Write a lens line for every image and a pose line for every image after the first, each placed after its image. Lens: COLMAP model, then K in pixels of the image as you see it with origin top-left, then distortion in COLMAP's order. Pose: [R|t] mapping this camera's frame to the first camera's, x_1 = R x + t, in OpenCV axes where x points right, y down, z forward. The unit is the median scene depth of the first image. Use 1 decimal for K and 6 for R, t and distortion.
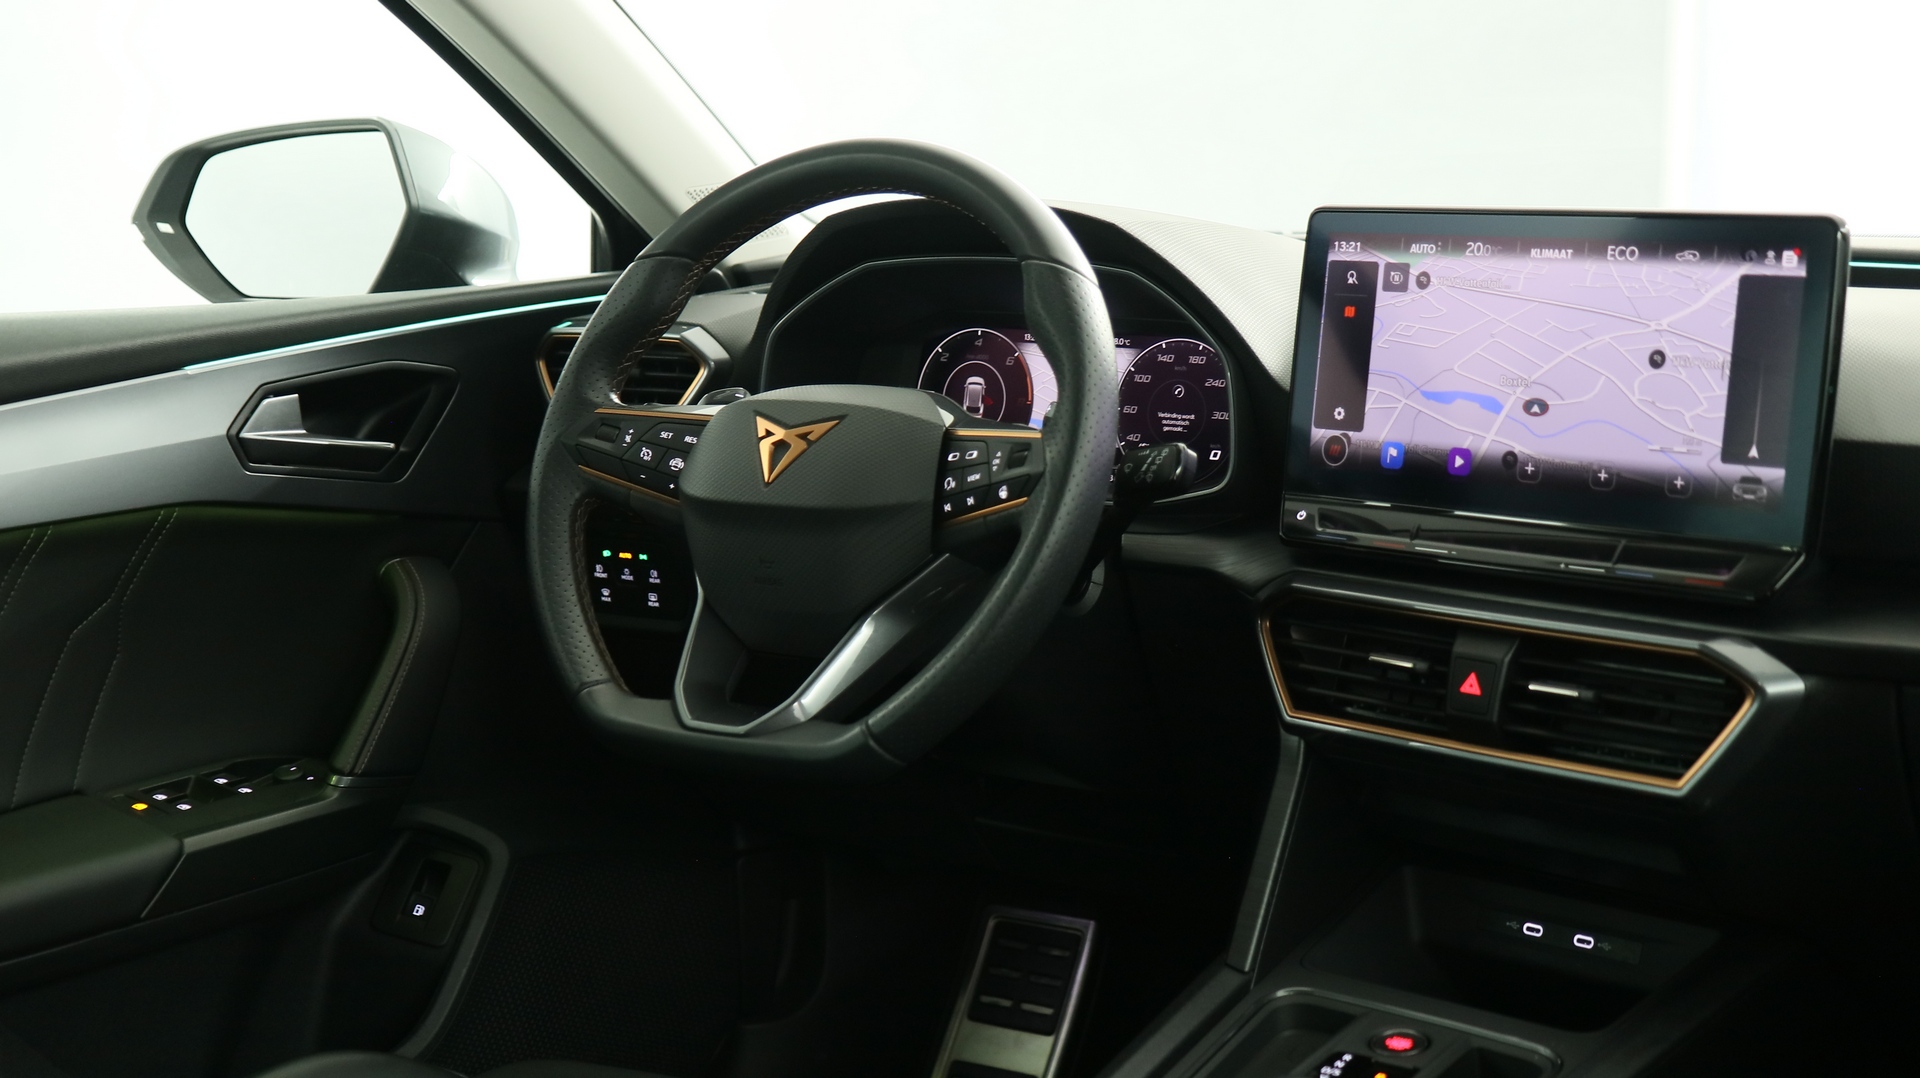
lens RADIAL K [[2842.0, 0, 960.0], [0, 2842.0, 539.0], [0, 0, 1]] dist [-0.018838, 1.221551]
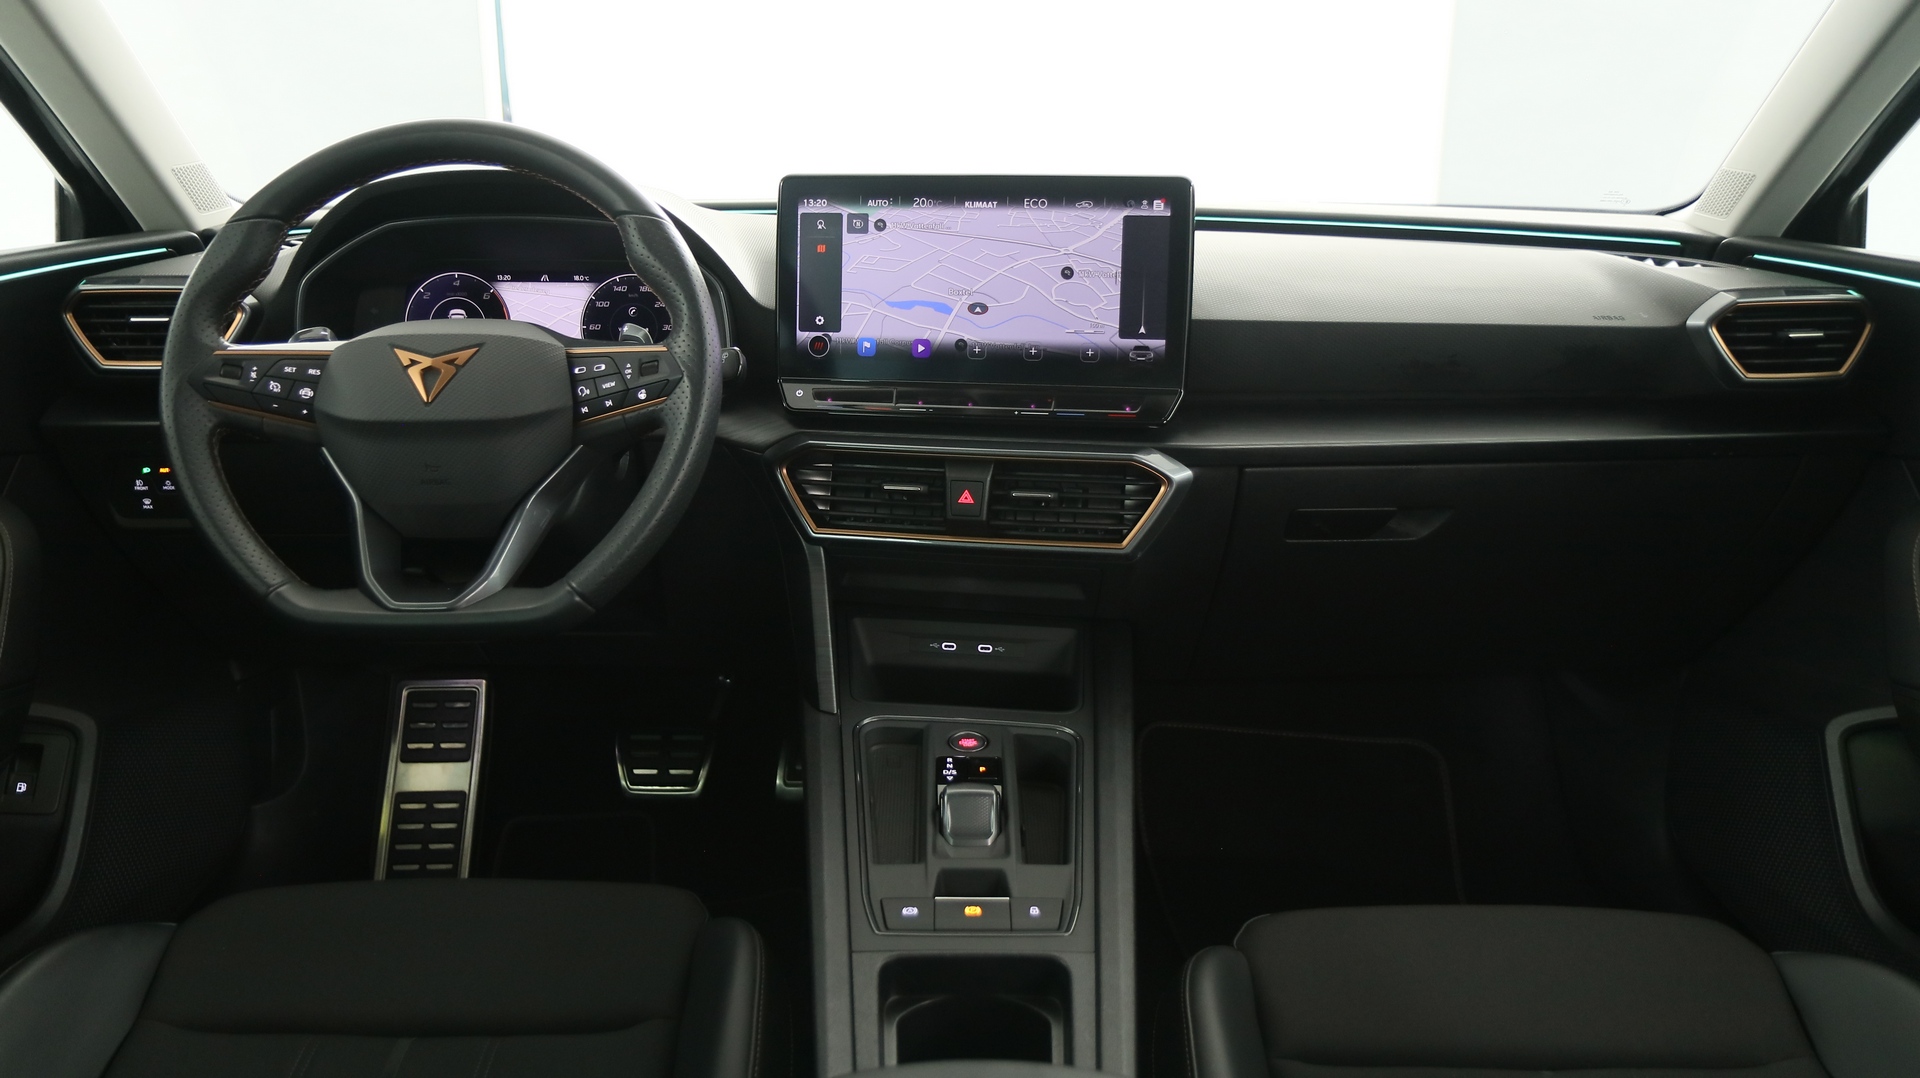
lens RADIAL K [[1476.7, 0, 960.0], [0, 1476.7, 539.0], [0, 0, 1]] dist [-0.001468, 0.008254]
pose [[0.816849, -0.137492, 0.560227, -0.248525], [0.076417, 0.988412, 0.131157, -0.027928], [-0.571768, -0.064325, 0.817890, 0.346373]]
